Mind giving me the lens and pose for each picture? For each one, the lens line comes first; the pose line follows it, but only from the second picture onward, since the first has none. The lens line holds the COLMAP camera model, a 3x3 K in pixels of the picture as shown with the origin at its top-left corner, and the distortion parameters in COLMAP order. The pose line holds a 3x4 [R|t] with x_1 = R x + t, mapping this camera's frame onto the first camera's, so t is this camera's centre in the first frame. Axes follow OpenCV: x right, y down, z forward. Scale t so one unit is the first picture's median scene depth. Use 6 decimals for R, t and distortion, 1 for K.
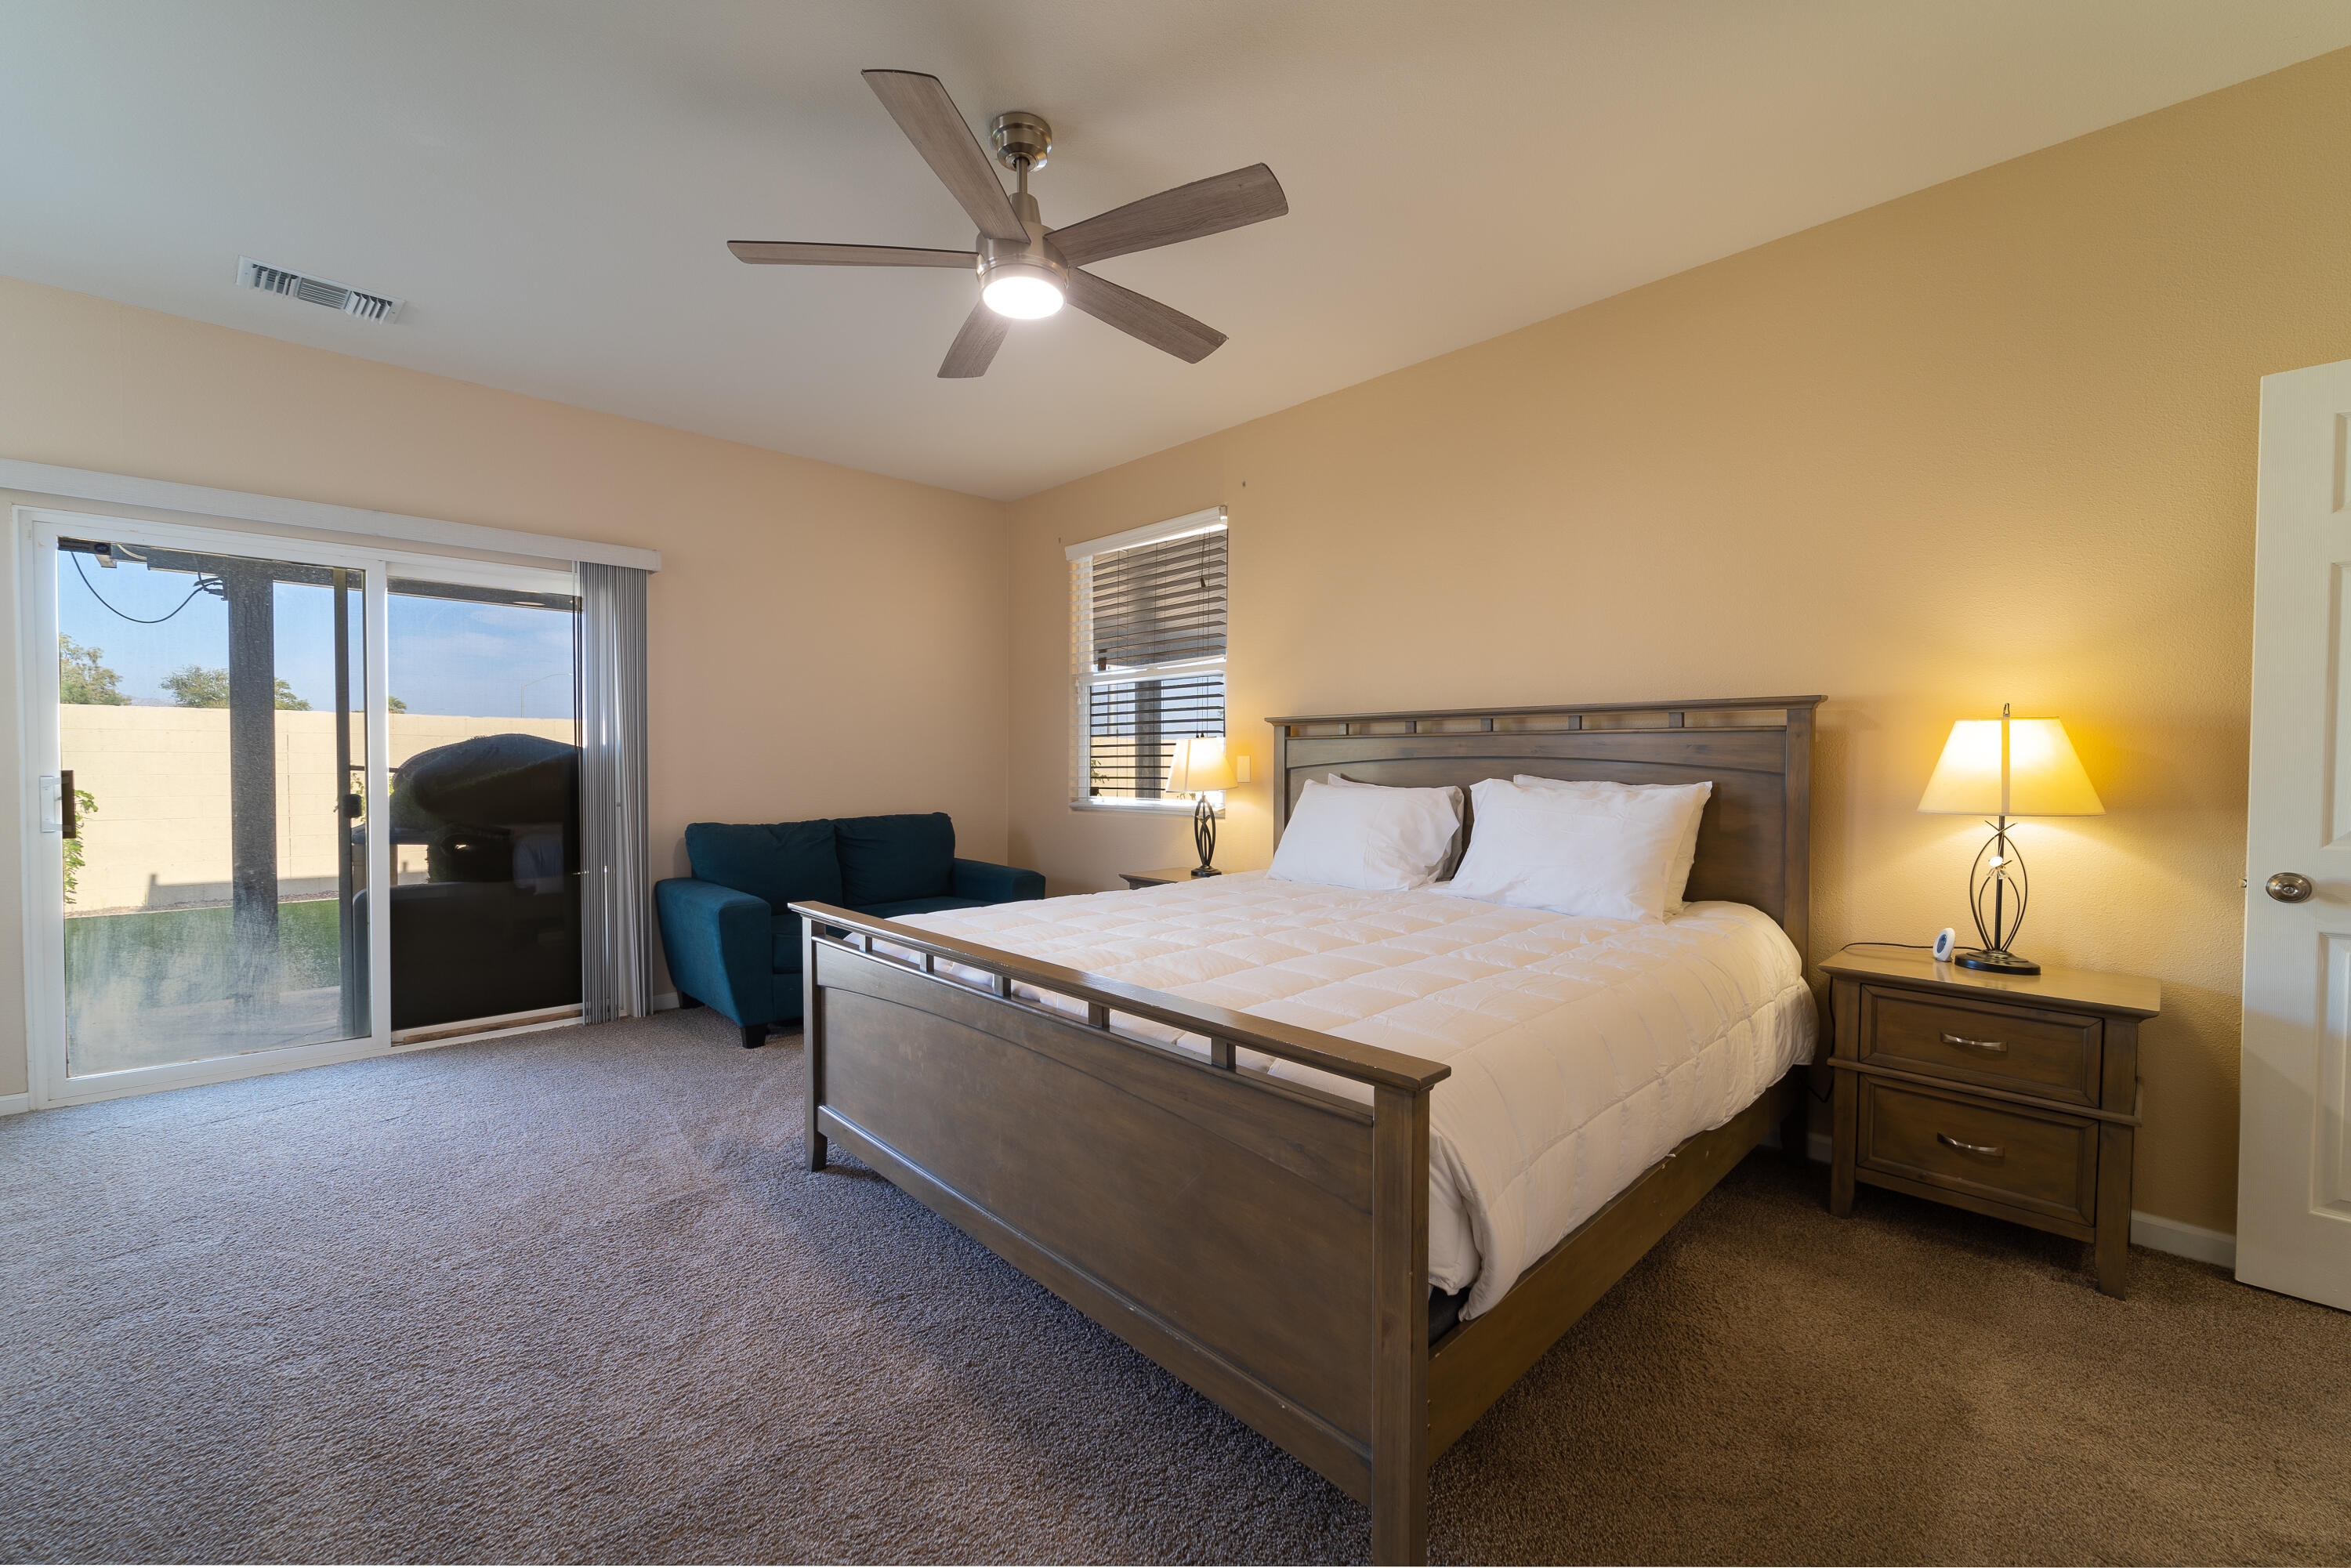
lens RADIAL K [[919.5, 0, 1125.6], [0, 919.5, 783.0], [0, 0, 1]] dist [0.000428, -0.000043]
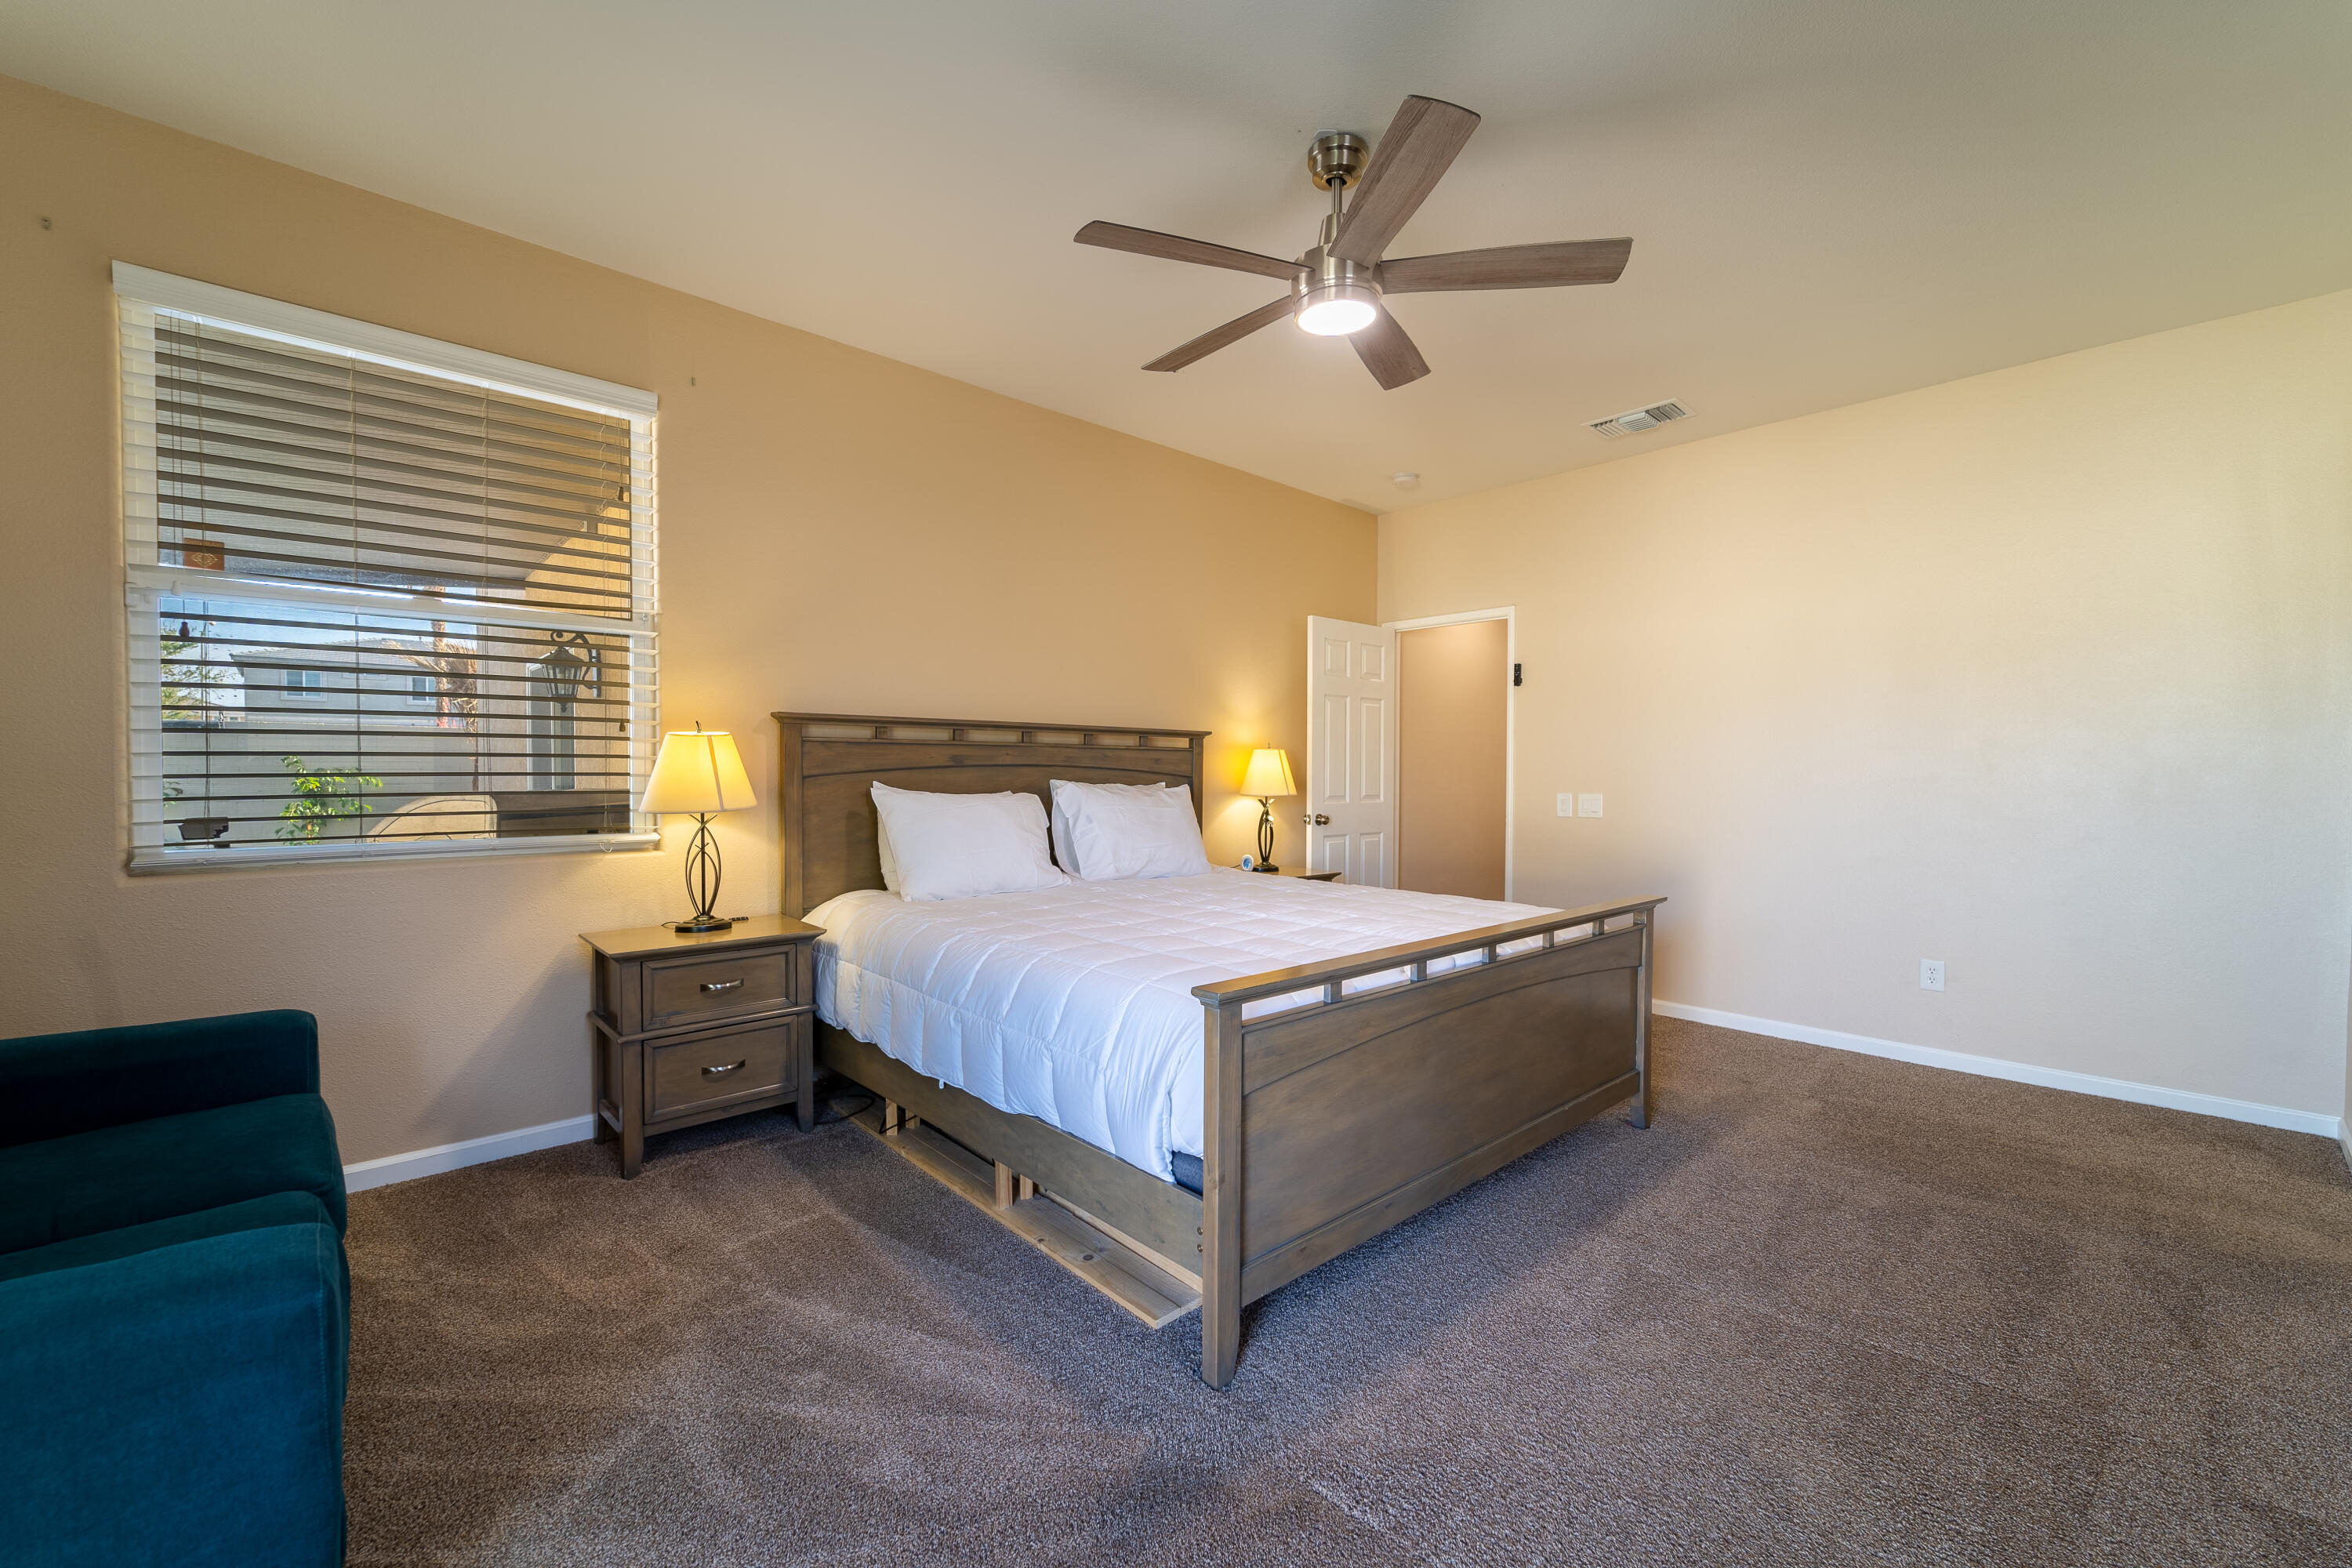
lens RADIAL K [[945.4, 0, 1170.8], [0, 945.4, 794.8], [0, 0, 1]] dist [0.002533, -0.002456]
pose [[0.001343, -0.028258, 0.999600, -0.771646], [0.016833, 0.999460, 0.028231, -0.020114], [-0.999857, 0.016788, 0.001818, 0.775793]]
